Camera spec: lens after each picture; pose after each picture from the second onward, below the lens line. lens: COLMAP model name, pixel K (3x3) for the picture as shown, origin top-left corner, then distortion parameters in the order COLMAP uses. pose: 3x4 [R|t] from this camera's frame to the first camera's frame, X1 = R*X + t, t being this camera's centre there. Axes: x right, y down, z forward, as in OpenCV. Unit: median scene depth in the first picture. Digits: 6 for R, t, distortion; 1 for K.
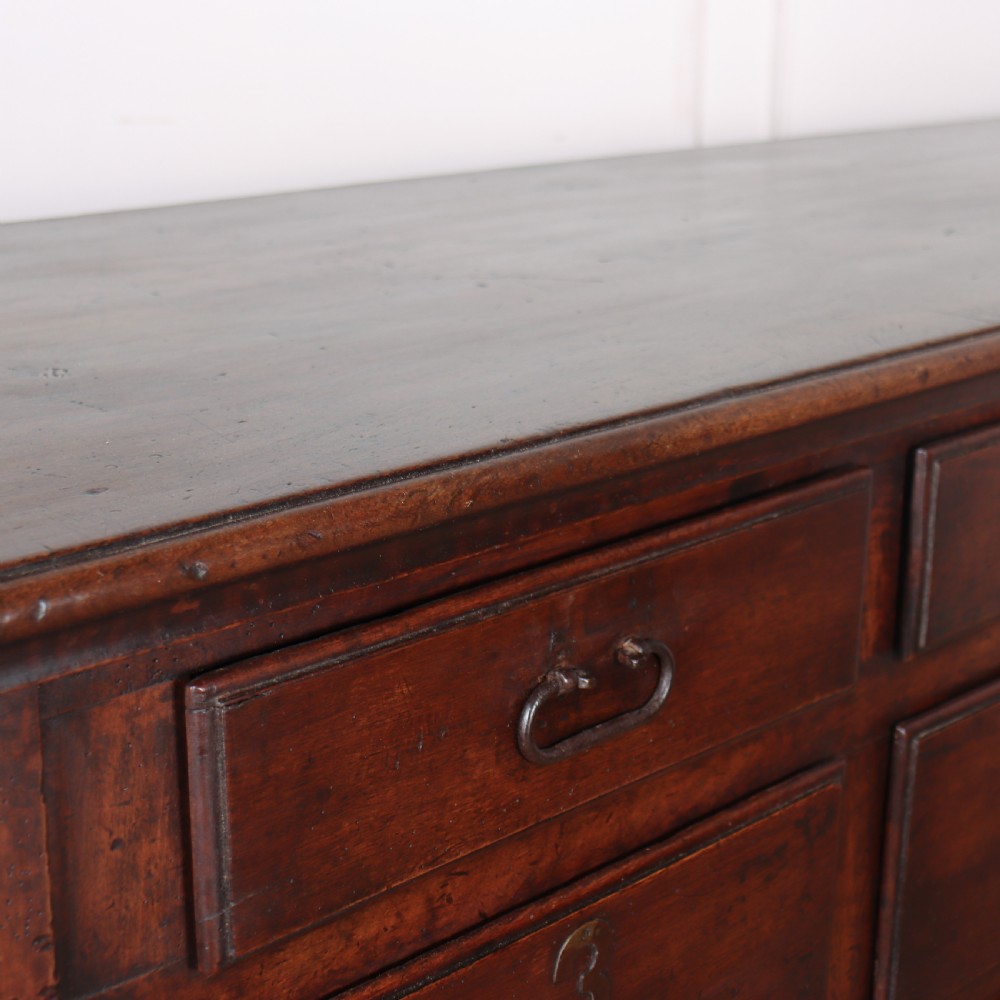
lens RADIAL K [[1765.2, 0, 500.0], [0, 1765.2, 500.0], [0, 0, 1]] dist [-0.019925, 0.103043]
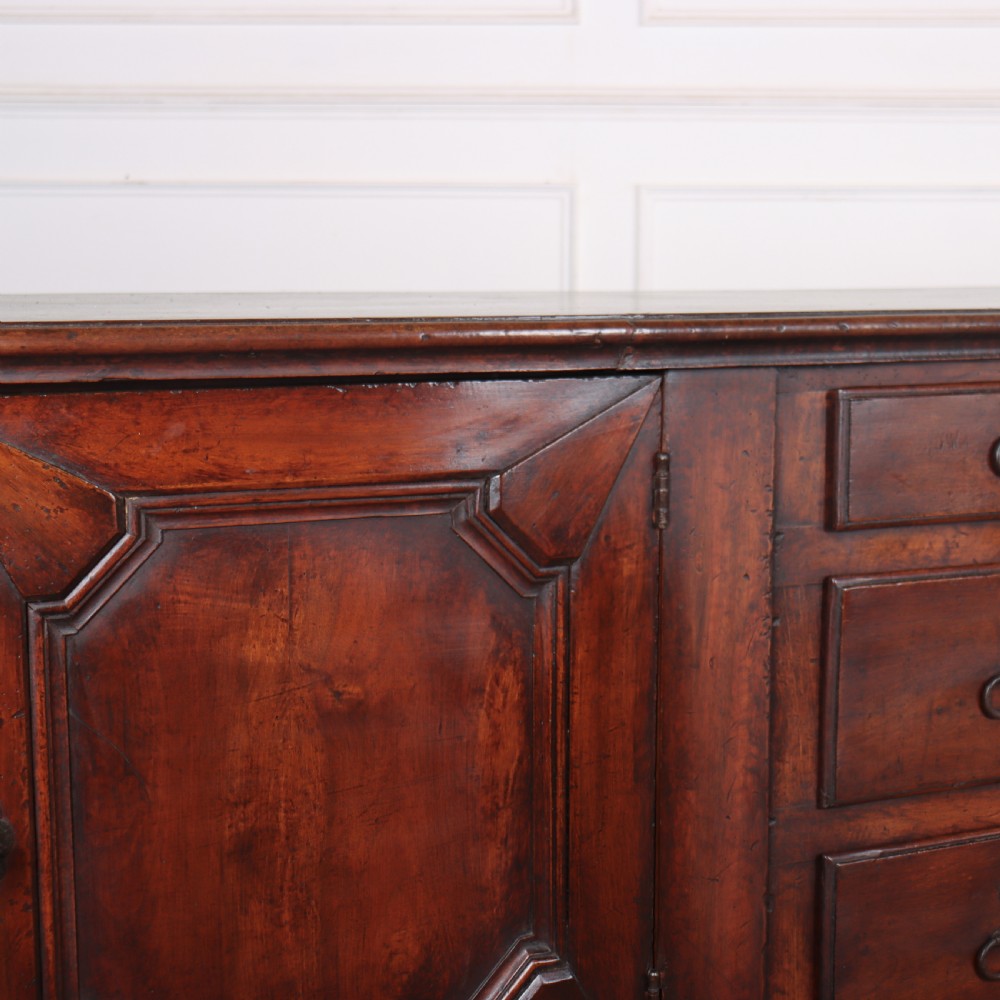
lens RADIAL K [[1690.6, 0, 532.3], [0, 1690.6, 458.2], [0, 0, 1]] dist [-0.089817, 0.280965]
pose [[0.930201, 0.035253, -0.365353, 0.226889], [-0.104979, 0.979350, -0.172782, 0.528345], [0.351718, 0.199076, 0.914693, -0.995086]]
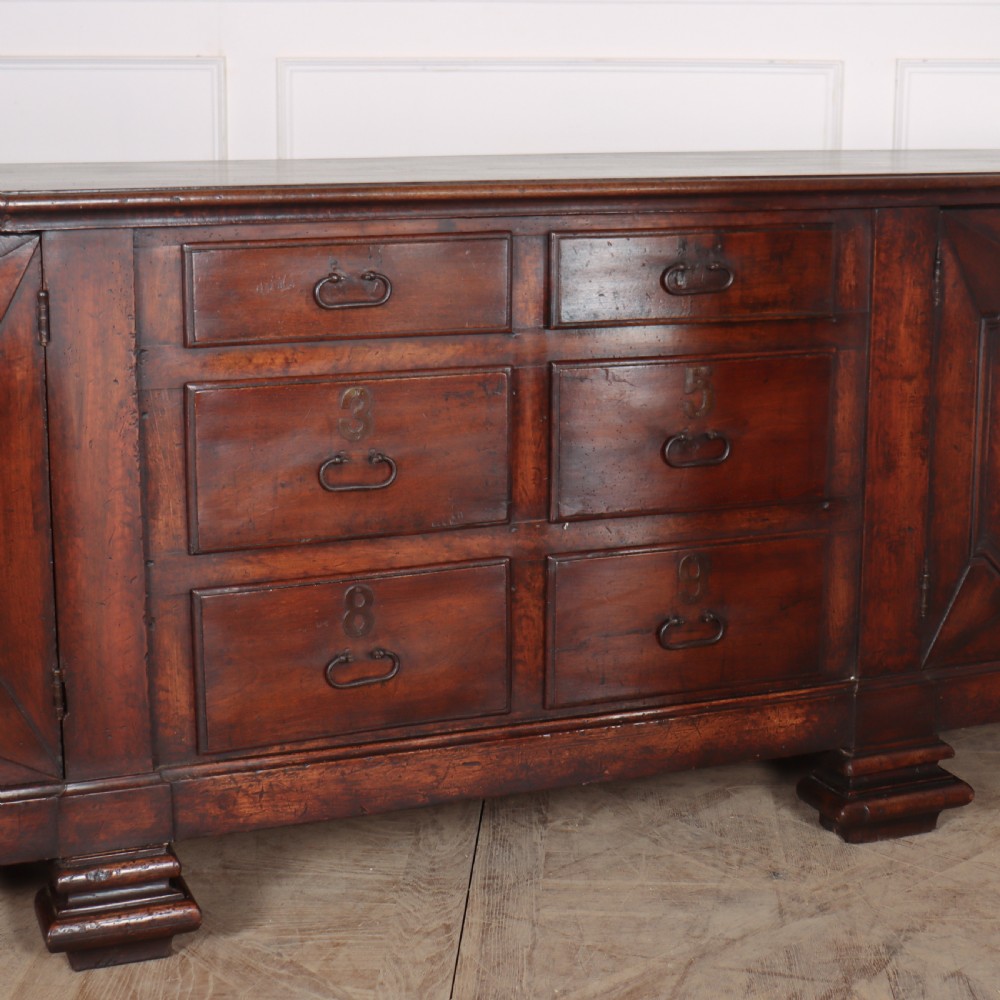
lens RADIAL K [[1852.1, 0, 500.2], [0, 1852.1, 408.4], [0, 0, 1]] dist [-0.131611, 0.279214]
pose [[0.926396, 0.057739, -0.372098, 1.361723], [-0.109006, 0.986984, -0.118237, 0.616428], [0.360428, 0.150096, 0.920632, -1.536369]]
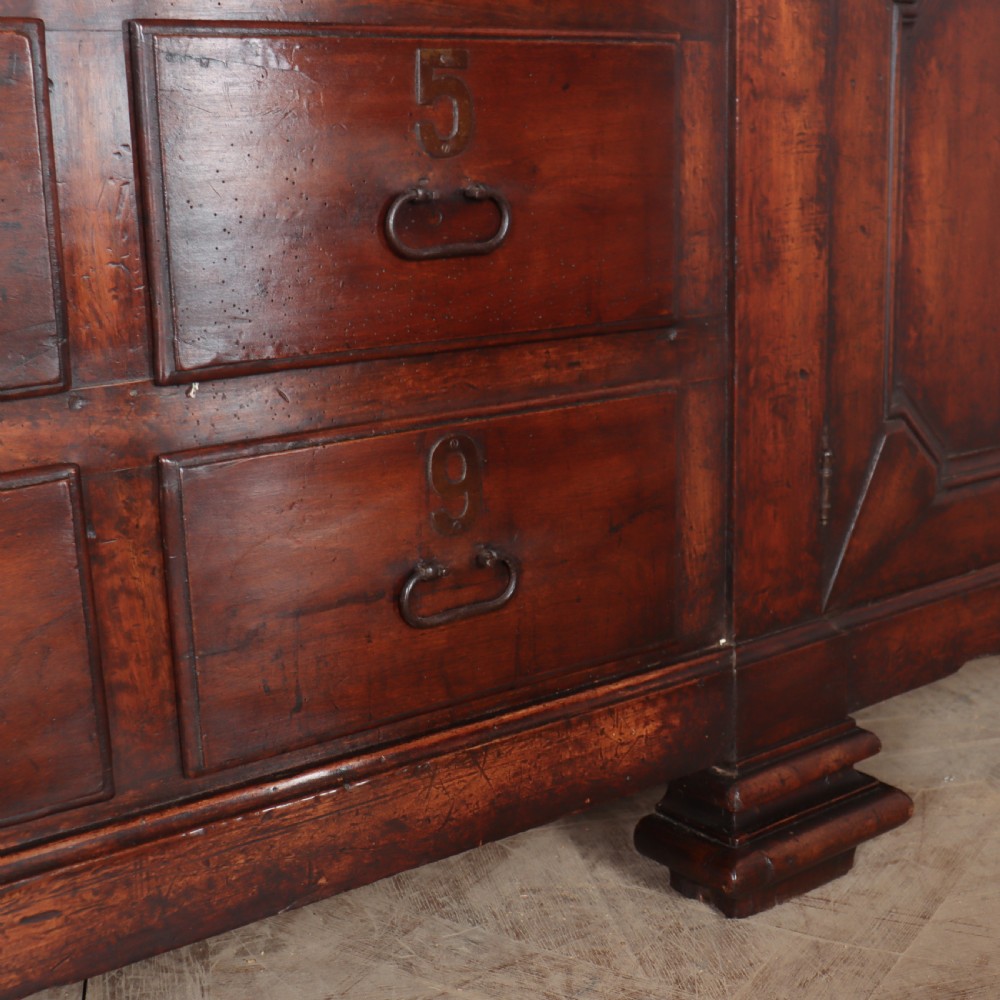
lens RADIAL K [[1494.4, 0, 522.0], [0, 1494.4, 530.4], [0, 0, 1]] dist [-0.128295, 0.079304]
pose [[0.993483, -0.007687, -0.113724, 0.702471], [0.000969, 0.998257, -0.059015, 0.610728], [0.113979, 0.058520, 0.991758, 0.285738]]
